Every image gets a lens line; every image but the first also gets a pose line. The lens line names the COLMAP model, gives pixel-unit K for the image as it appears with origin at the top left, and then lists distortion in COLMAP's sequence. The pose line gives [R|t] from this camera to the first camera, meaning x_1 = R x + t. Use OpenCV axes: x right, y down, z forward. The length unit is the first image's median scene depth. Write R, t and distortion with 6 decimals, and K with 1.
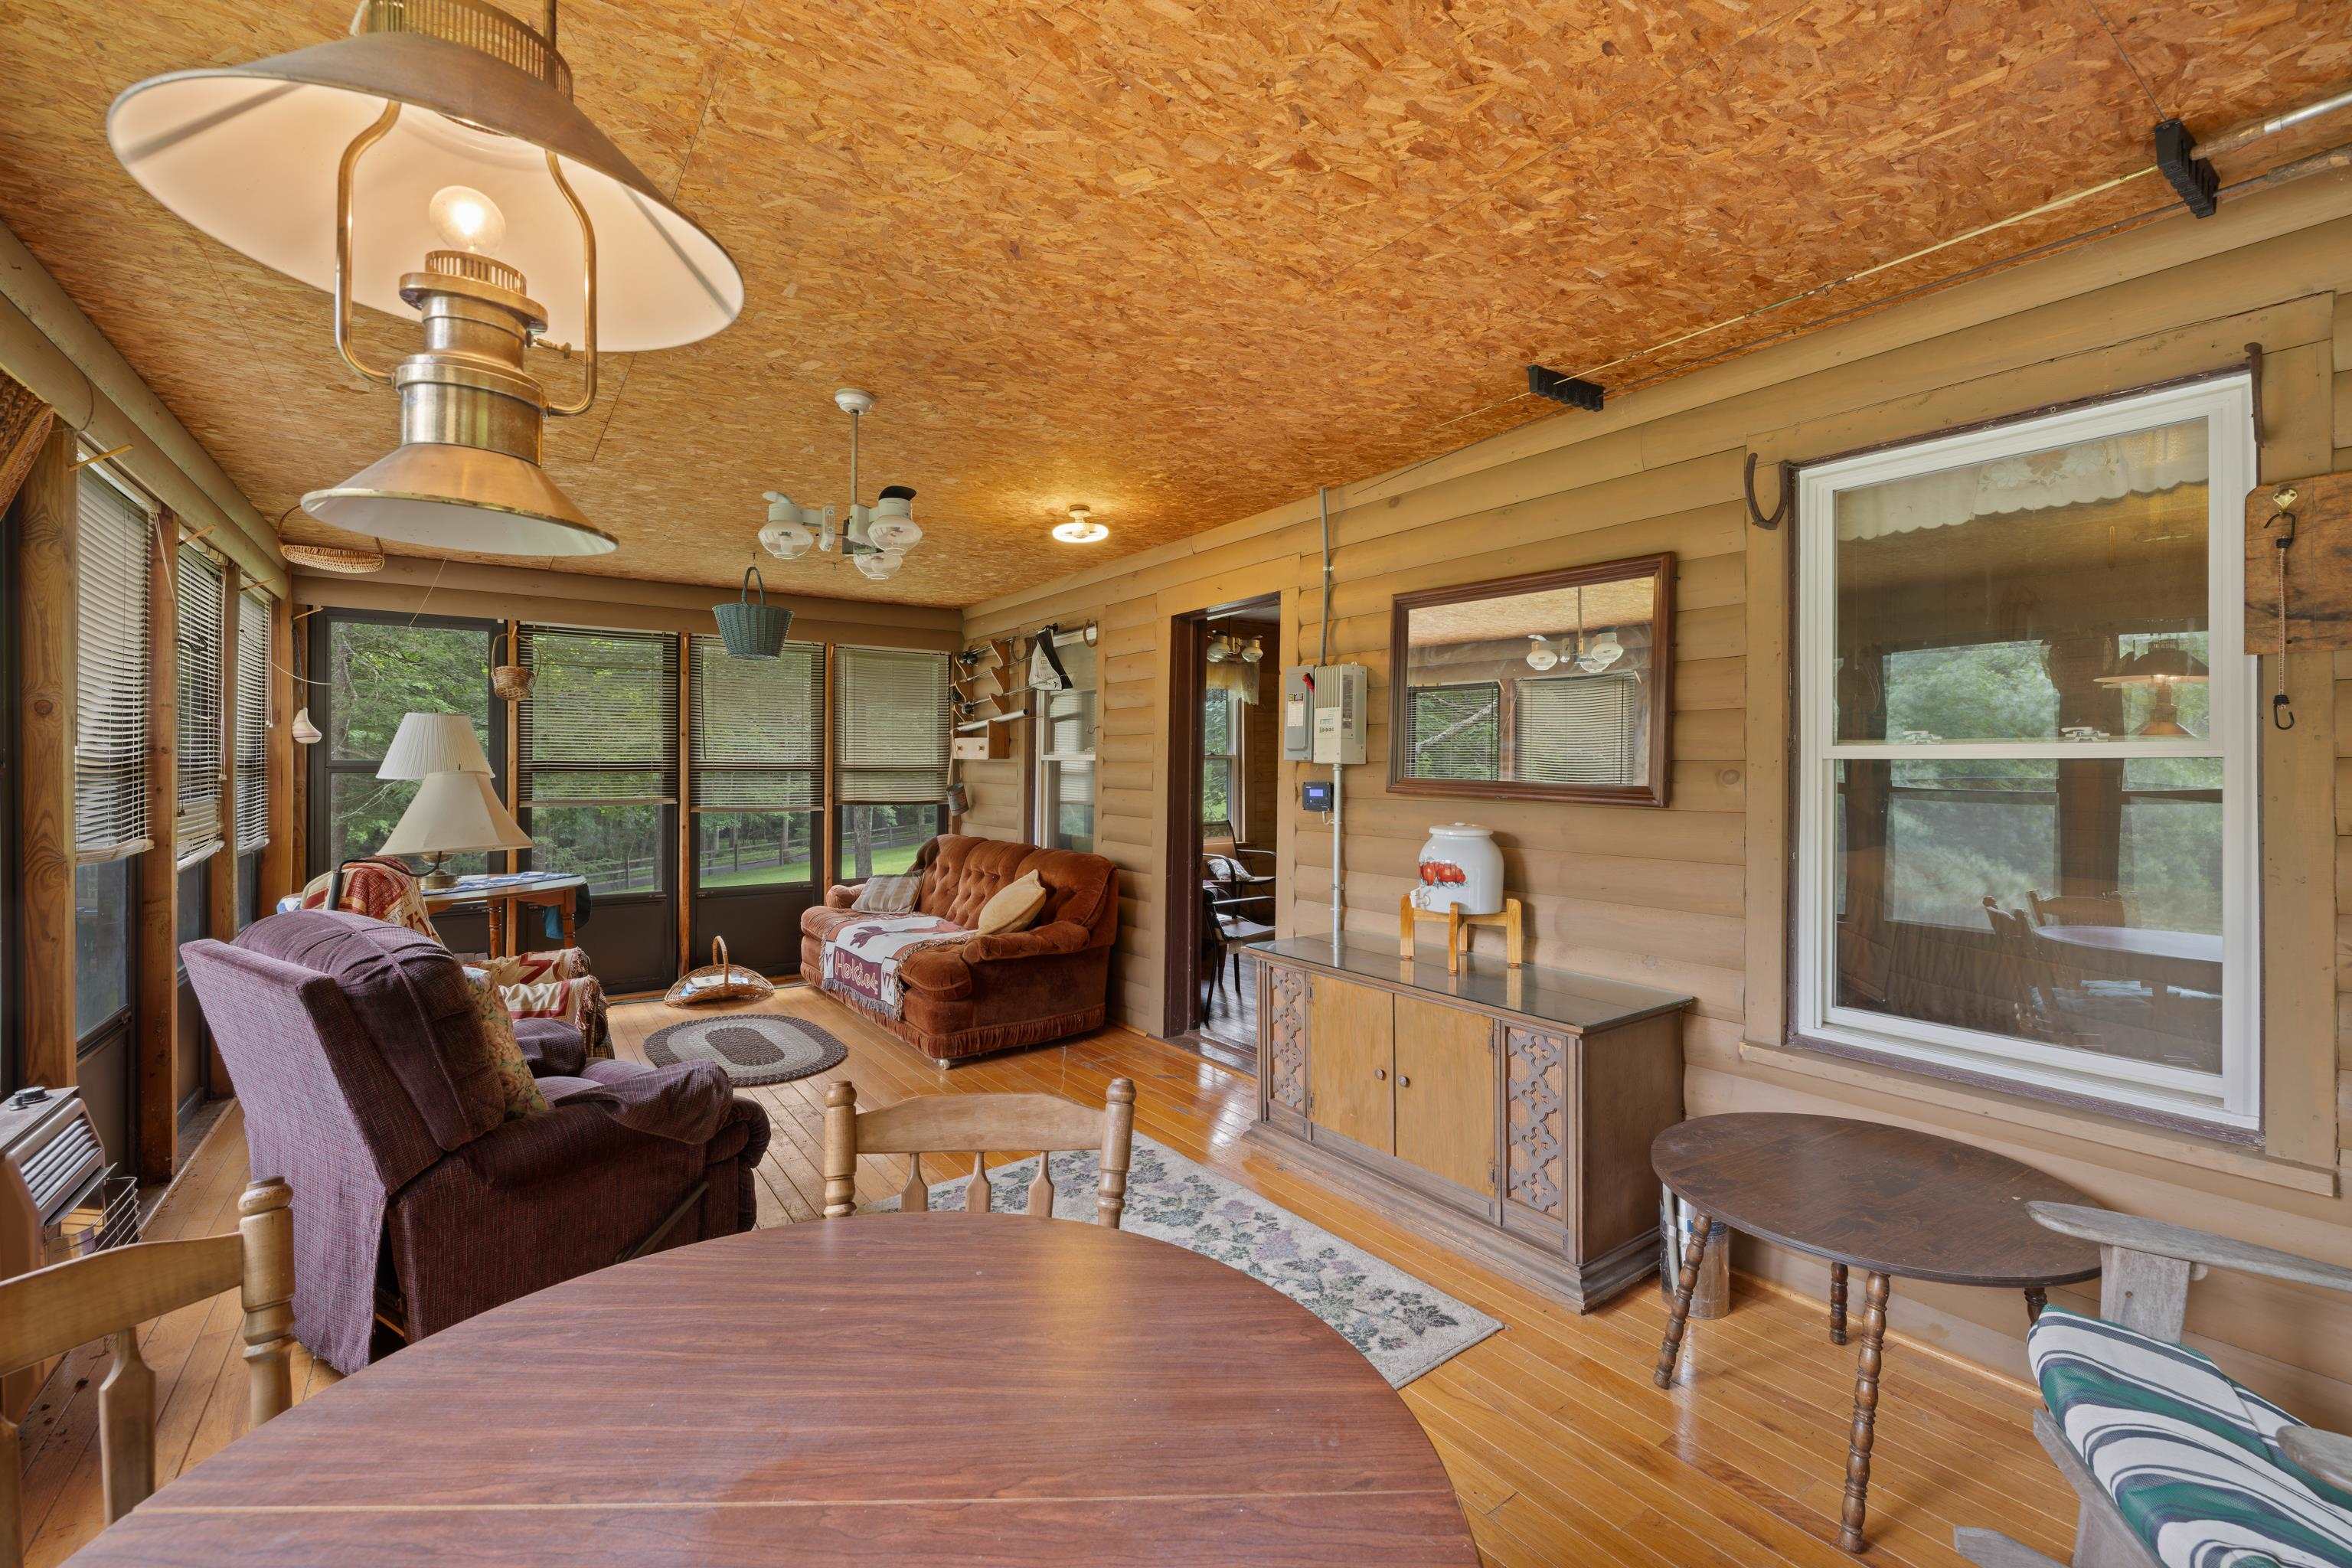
lens RADIAL K [[993.8, 0, 1178.4], [0, 993.8, 764.5], [0, 0, 1]] dist [0.008268, -0.000050]
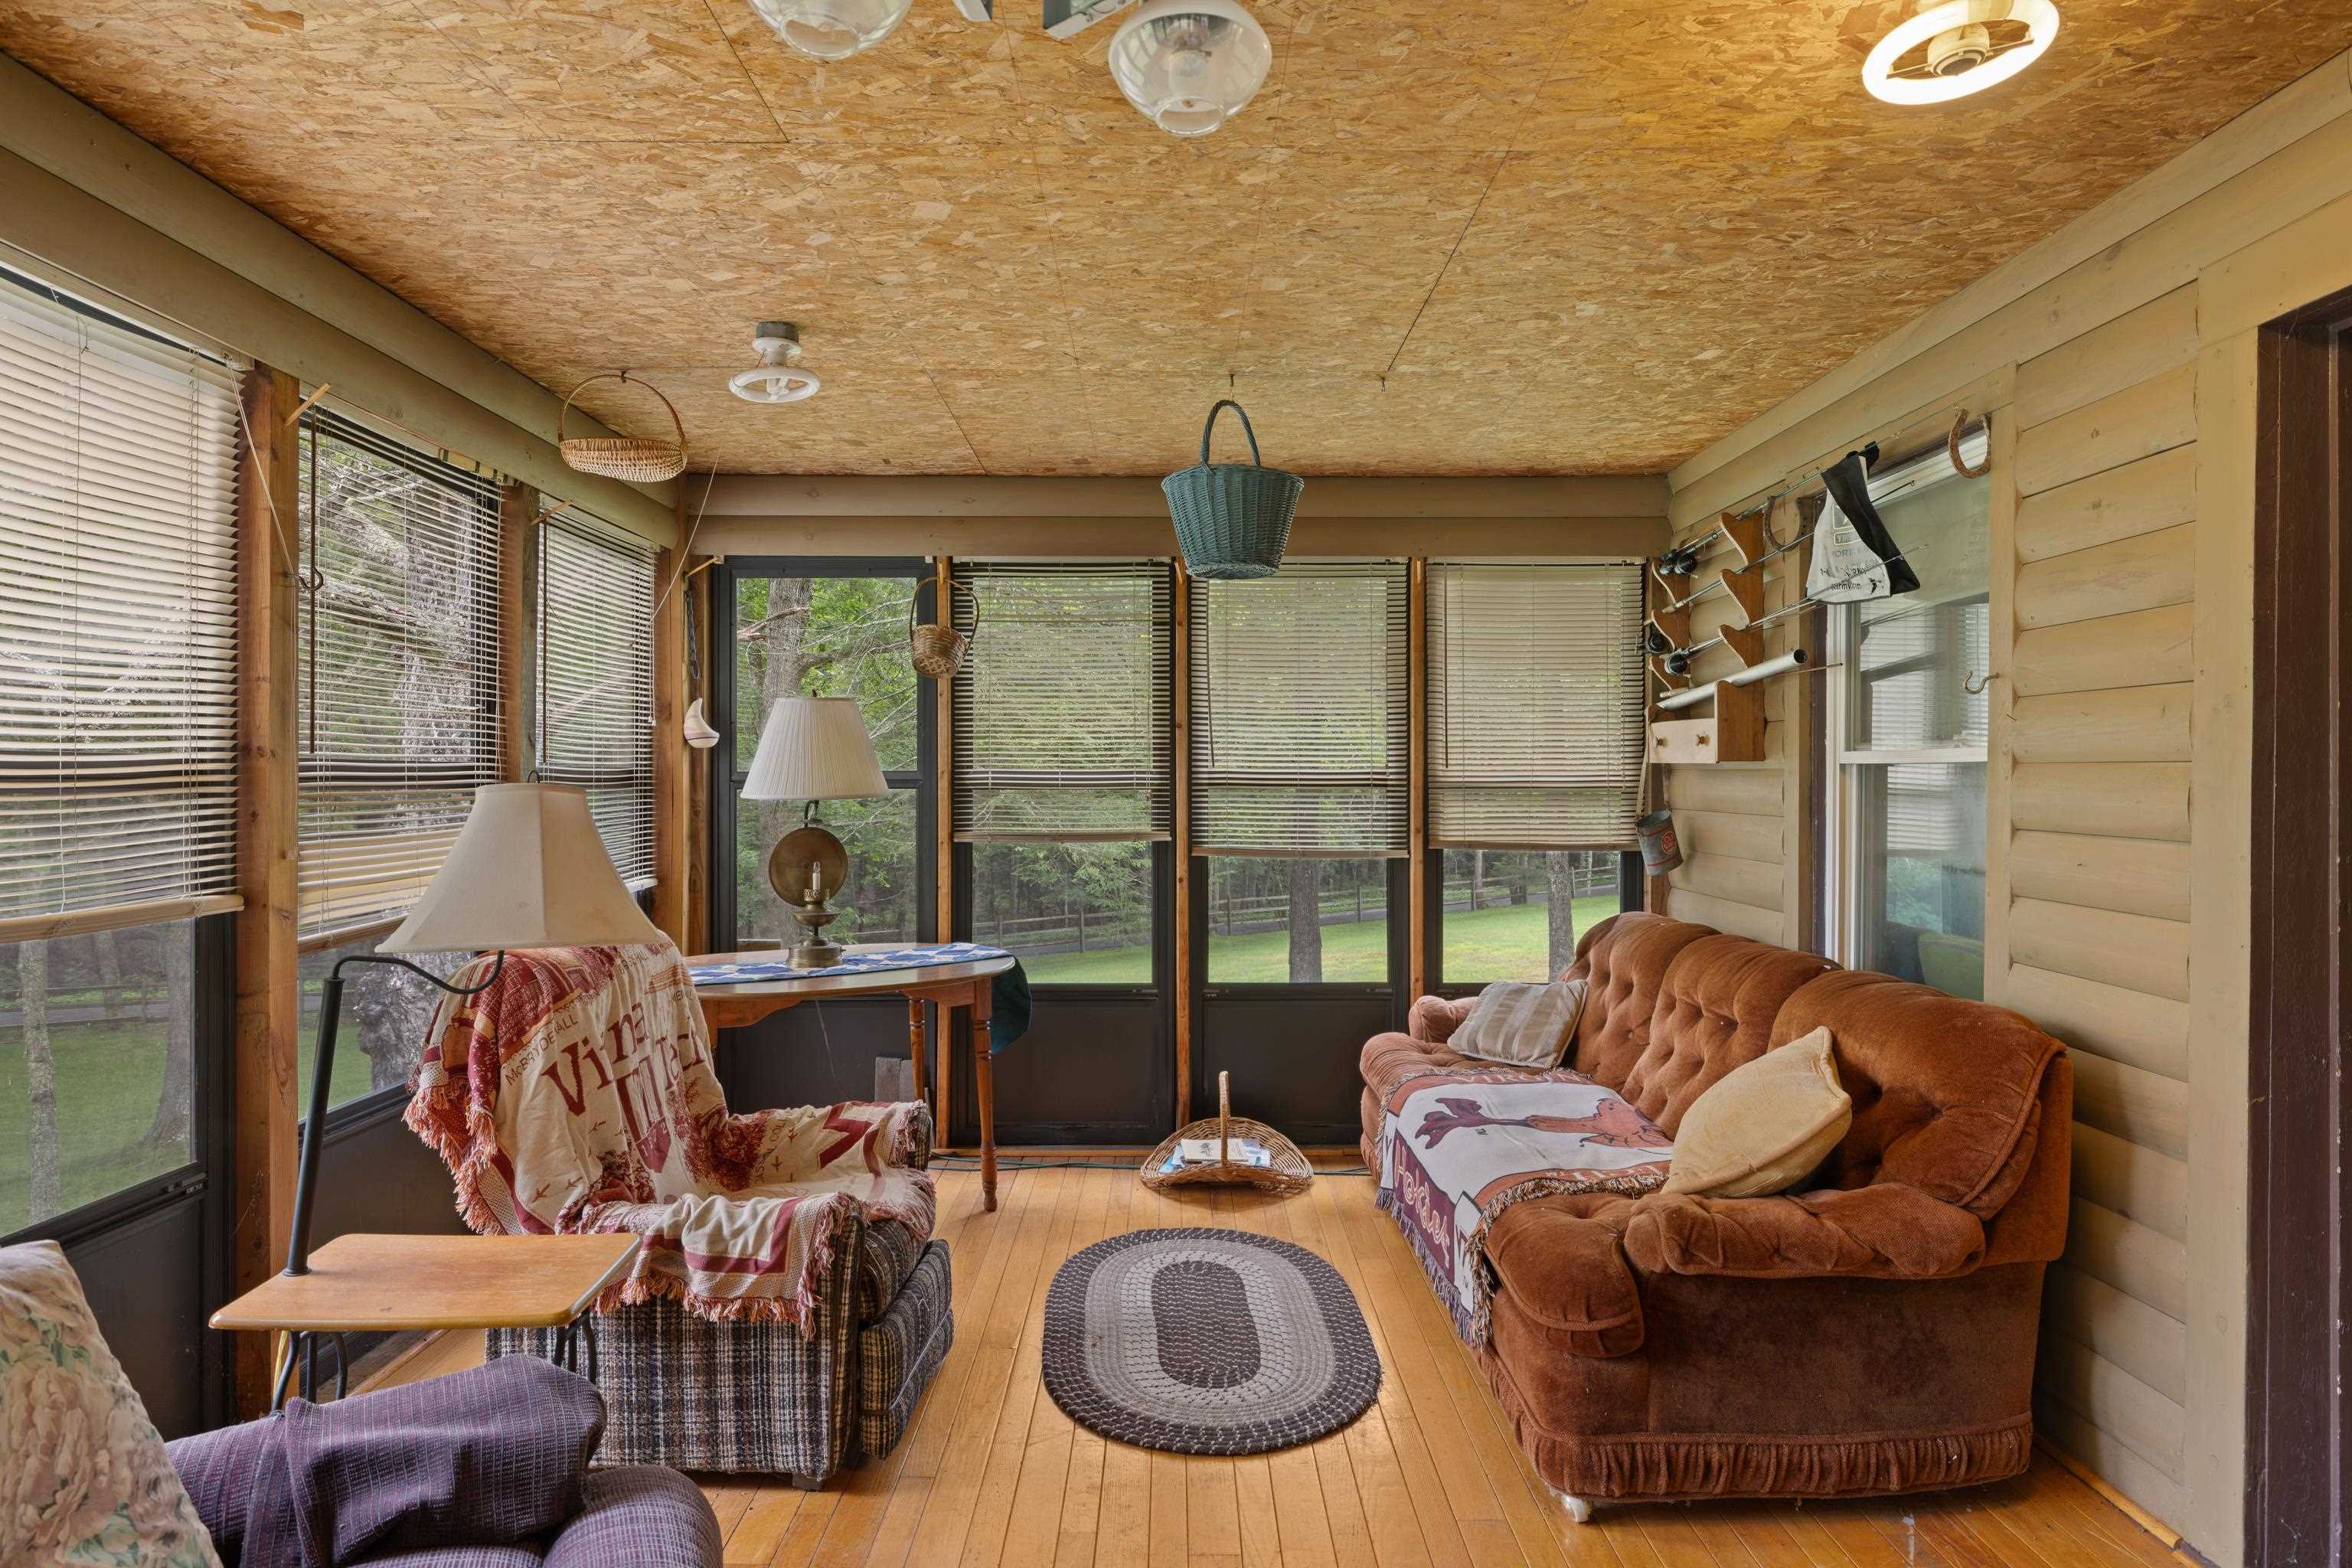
lens RADIAL K [[1300.3, 0, 1175.6], [0, 1300.3, 765.8], [0, 0, 1]] dist [-0.007890, -0.000123]
pose [[0.816825, -0.008865, -0.576817, -0.046974], [0.002861, 0.999932, -0.011316, 0.002893], [0.576878, 0.007593, 0.816795, 0.364445]]
